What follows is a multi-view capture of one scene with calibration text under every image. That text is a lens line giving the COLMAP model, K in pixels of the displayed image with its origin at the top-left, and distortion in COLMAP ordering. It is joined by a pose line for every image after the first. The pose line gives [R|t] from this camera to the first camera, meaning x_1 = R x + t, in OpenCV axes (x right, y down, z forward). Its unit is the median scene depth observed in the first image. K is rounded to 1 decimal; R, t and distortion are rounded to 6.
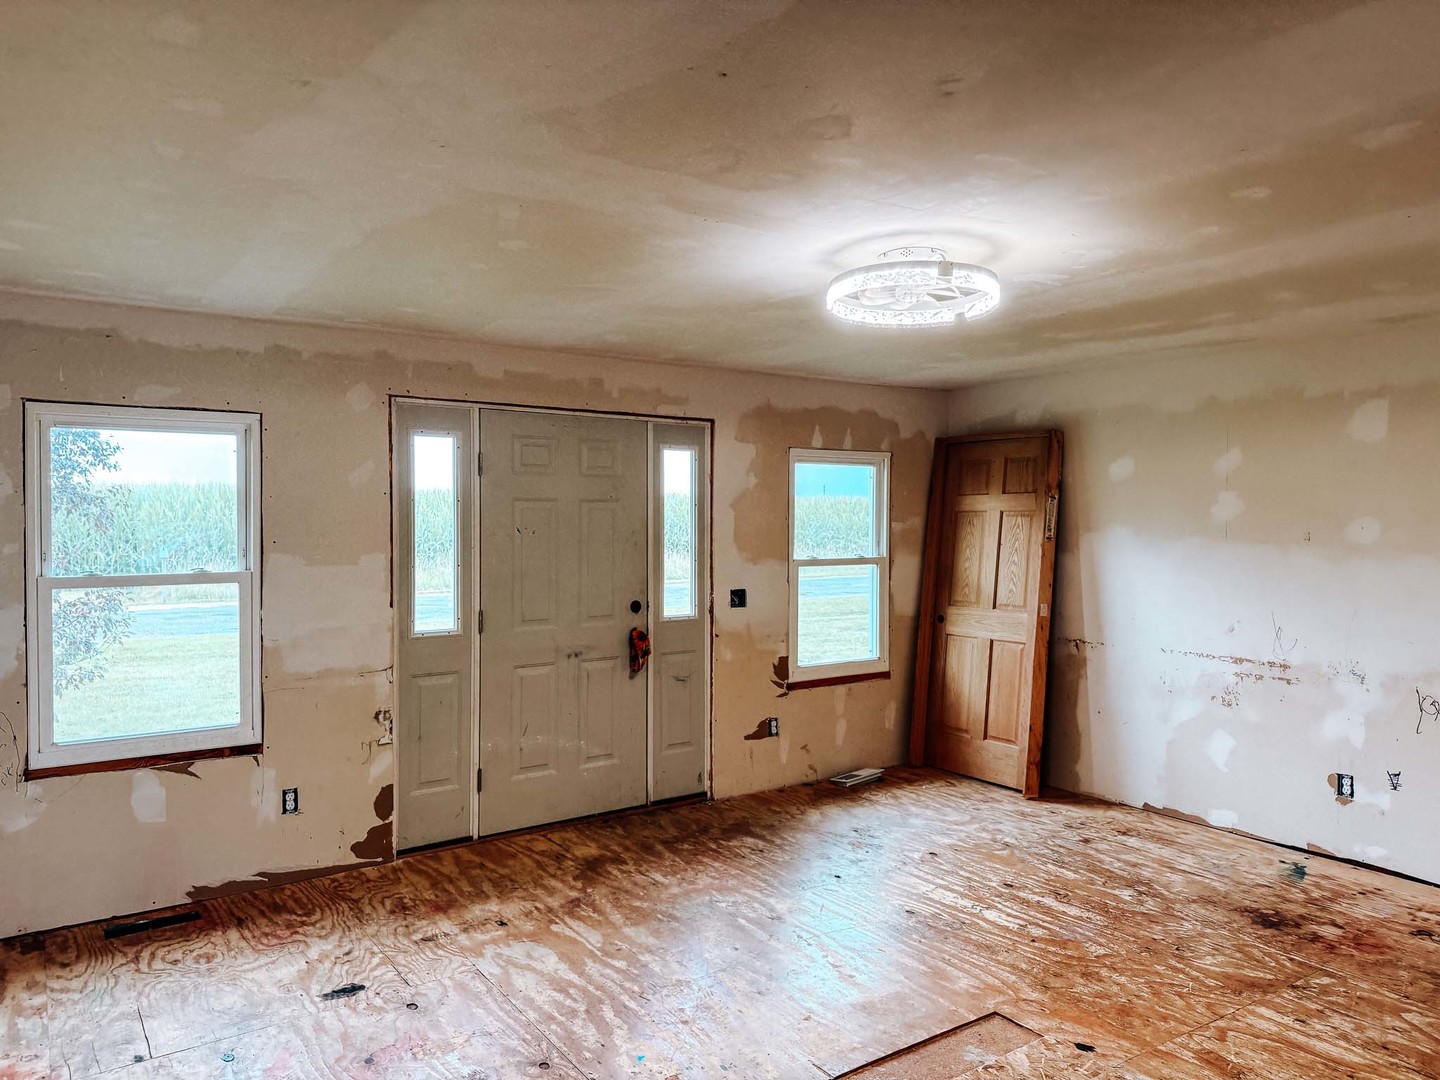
lens RADIAL K [[1016.9, 0, 722.2], [0, 1016.9, 524.0], [0, 0, 1]] dist [0.057984, -0.052561]
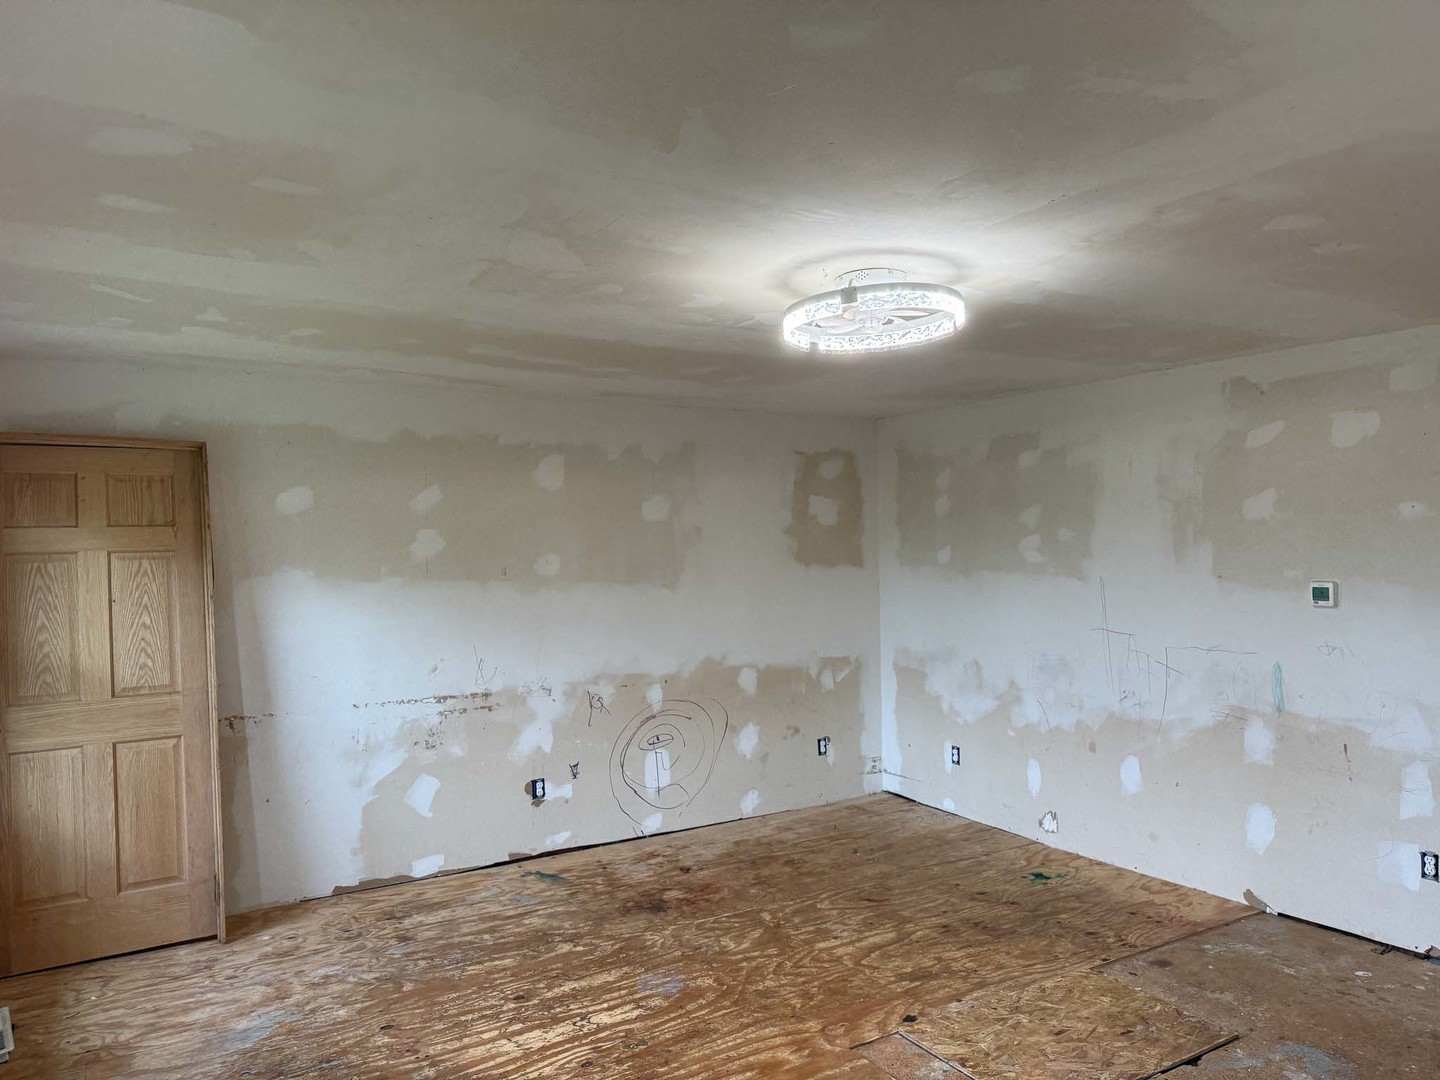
lens RADIAL K [[1016.9, 0, 711.1], [0, 1016.9, 538.5], [0, 0, 1]] dist [0.057984, -0.052561]
pose [[0.066787, 0.005288, 0.997753, -0.503577], [0.022367, 0.999727, -0.006796, -0.010897], [-0.997516, 0.022770, 0.066651, 0.720320]]
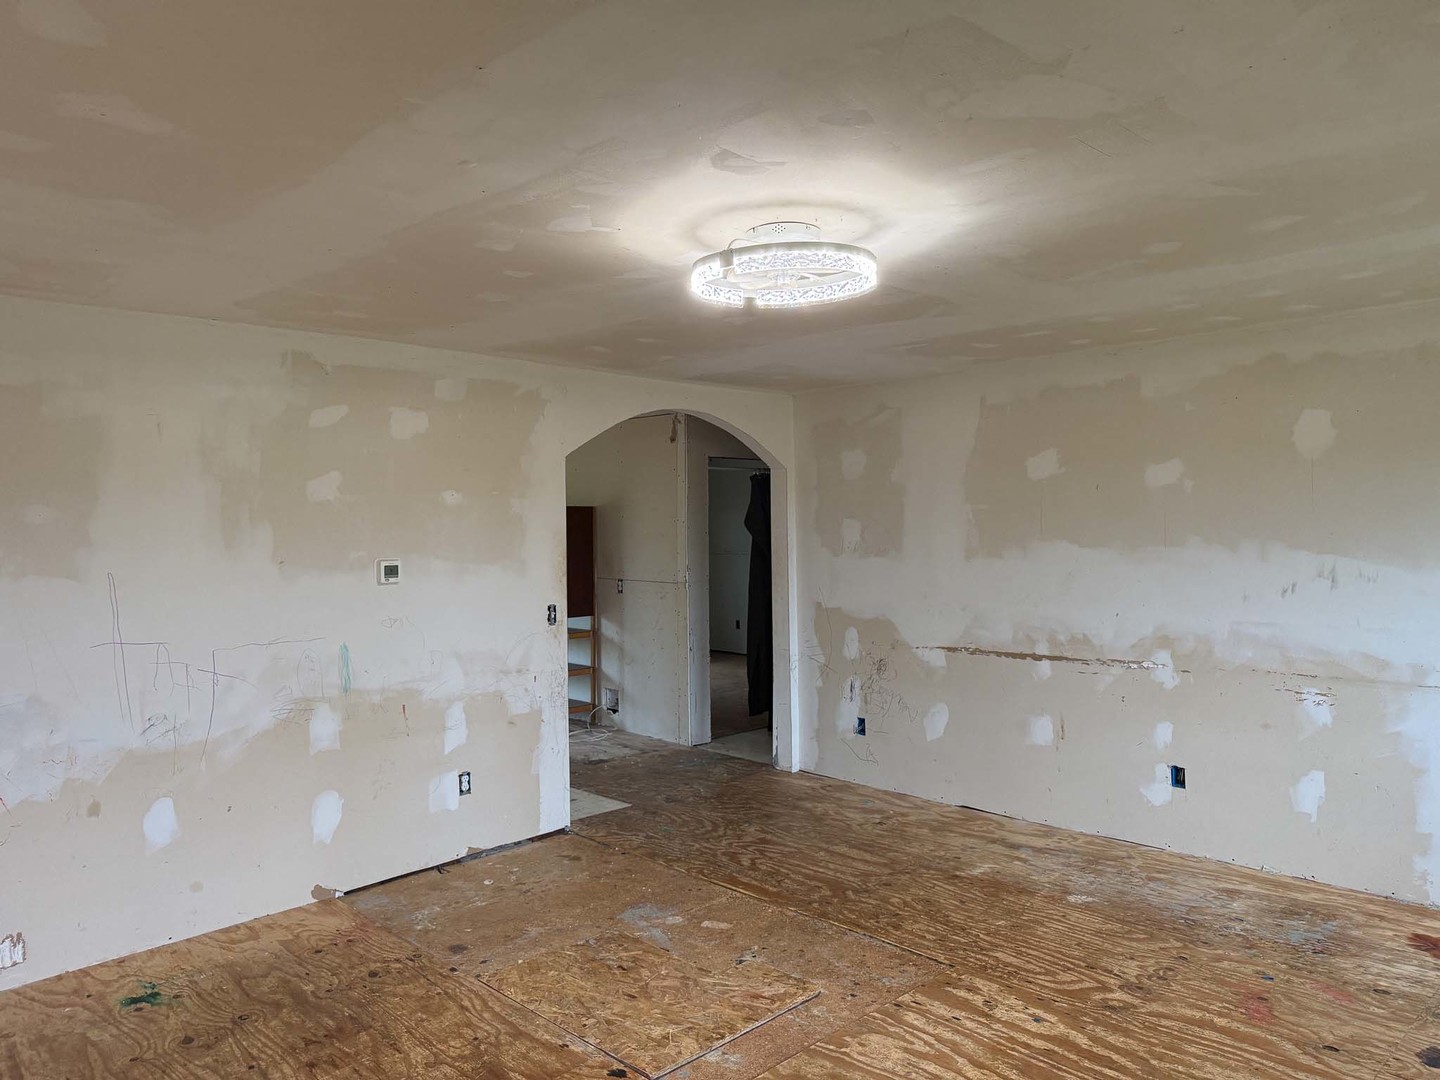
lens RADIAL K [[1016.9, 0, 720.8], [0, 1016.9, 528.7], [0, 0, 1]] dist [0.057984, -0.052561]
pose [[-0.986894, 0.015615, -0.160615, 0.259913], [0.013297, 0.999791, 0.015500, -0.008590], [0.160824, 0.013161, -0.986895, 1.246686]]
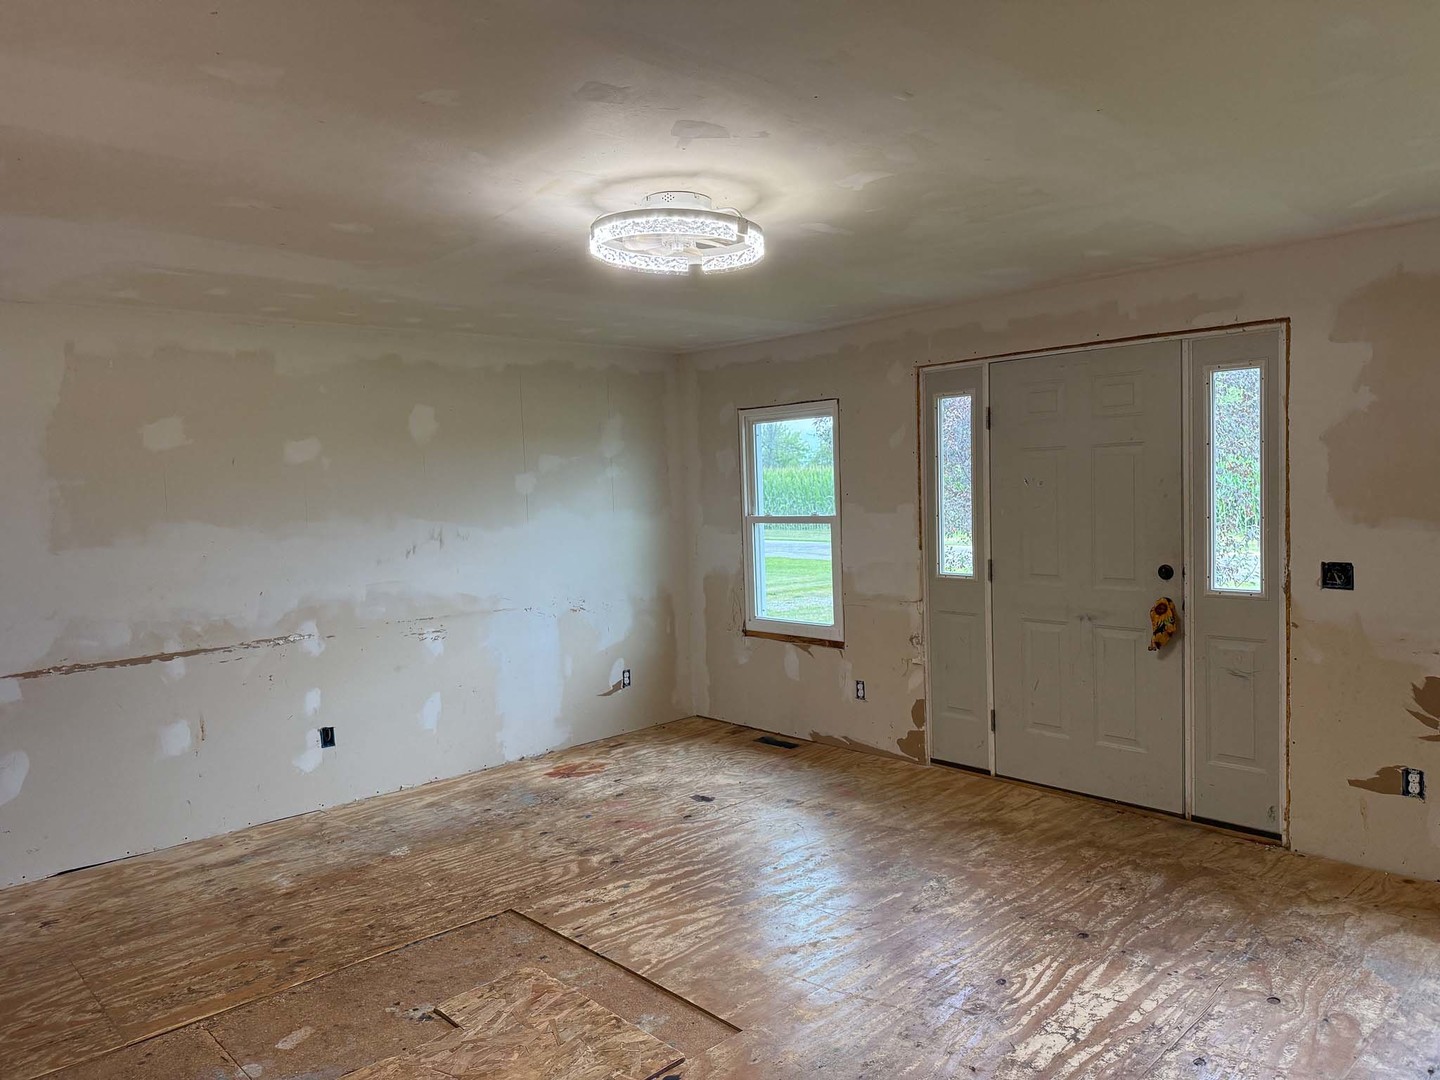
lens RADIAL K [[1016.9, 0, 718.6], [0, 1016.9, 541.5], [0, 0, 1]] dist [0.057984, -0.052561]
pose [[0.129563, 0.048809, -0.990369, 0.764836], [0.022787, 0.998377, 0.052185, 0.005923], [0.991309, -0.029329, 0.128240, 0.599448]]
